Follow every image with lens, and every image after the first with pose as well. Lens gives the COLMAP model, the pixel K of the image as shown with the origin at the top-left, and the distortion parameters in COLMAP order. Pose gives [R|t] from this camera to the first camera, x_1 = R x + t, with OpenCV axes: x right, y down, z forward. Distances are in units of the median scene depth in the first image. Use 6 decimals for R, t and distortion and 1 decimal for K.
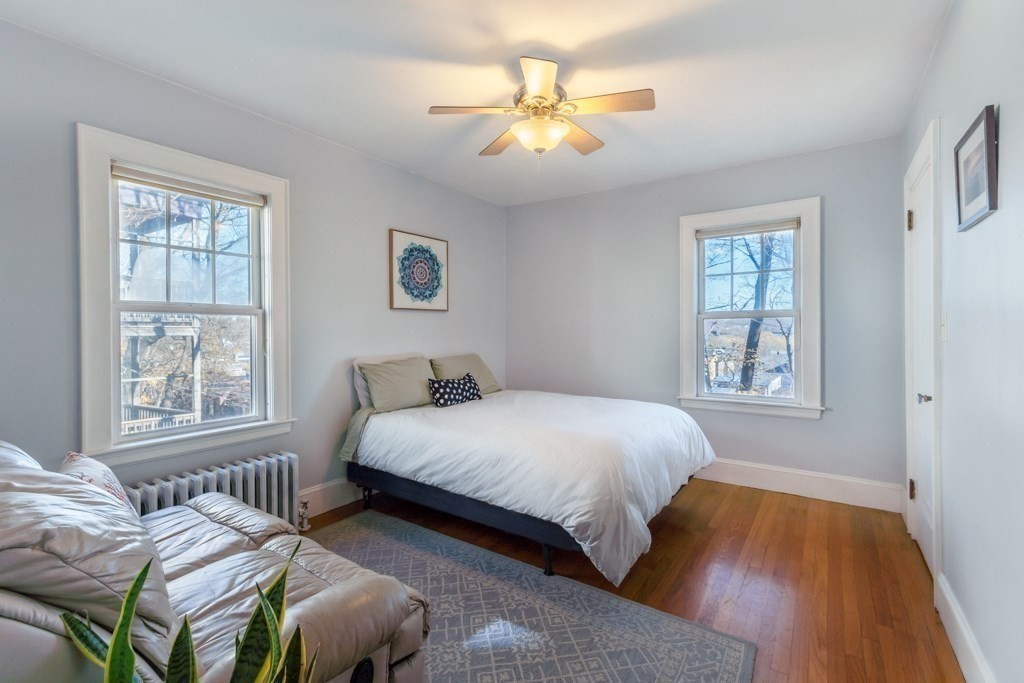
lens RADIAL K [[456.1, 0, 509.9], [0, 456.1, 332.2], [0, 0, 1]] dist [-0.008251, 0.000014]
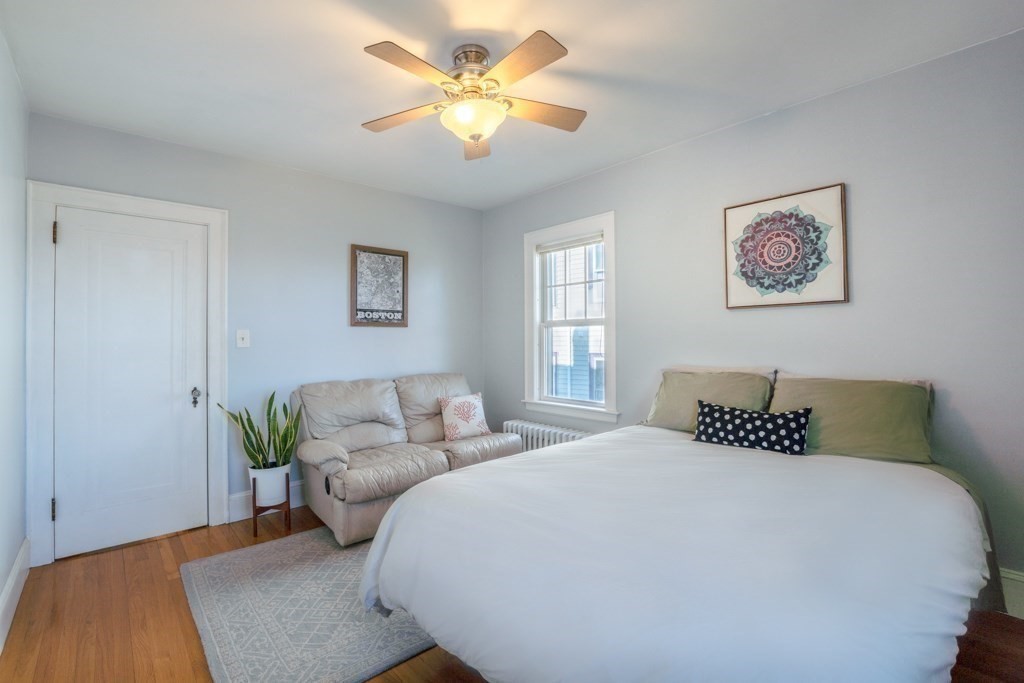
lens RADIAL K [[456.1, 0, 509.9], [0, 456.1, 332.2], [0, 0, 1]] dist [-0.008251, 0.000014]
pose [[-0.212917, -0.004562, -0.977060, 0.565663], [0.007845, 0.999949, -0.006378, -0.007833], [0.977039, -0.009023, -0.212871, 0.761280]]
